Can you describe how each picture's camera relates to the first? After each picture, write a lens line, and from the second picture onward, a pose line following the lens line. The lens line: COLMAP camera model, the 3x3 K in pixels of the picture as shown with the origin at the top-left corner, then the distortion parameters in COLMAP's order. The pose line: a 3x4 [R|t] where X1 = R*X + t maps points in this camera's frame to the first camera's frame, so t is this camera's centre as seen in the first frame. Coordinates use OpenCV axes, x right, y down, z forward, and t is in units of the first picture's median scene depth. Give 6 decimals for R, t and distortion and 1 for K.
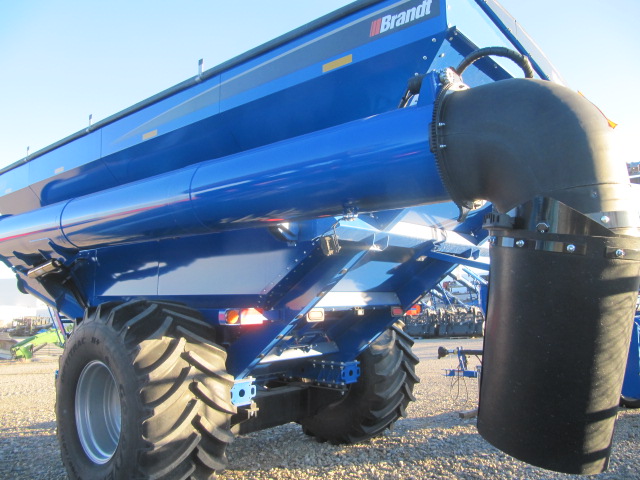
lens RADIAL K [[520.1, 0, 320.0], [0, 520.1, 240.0], [0, 0, 1]] dist [-0.011024, -0.007607]
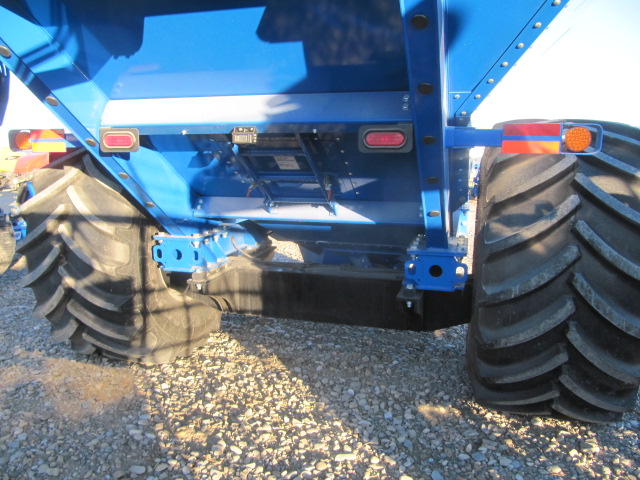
lens RADIAL K [[520.1, 0, 320.0], [0, 520.1, 240.0], [0, 0, 1]] dist [-0.011024, -0.007607]
pose [[0.414193, 0.171695, -0.893848, 0.510480], [0.097898, 0.967946, 0.231293, 0.121964], [0.904909, -0.183306, 0.384108, 0.836957]]
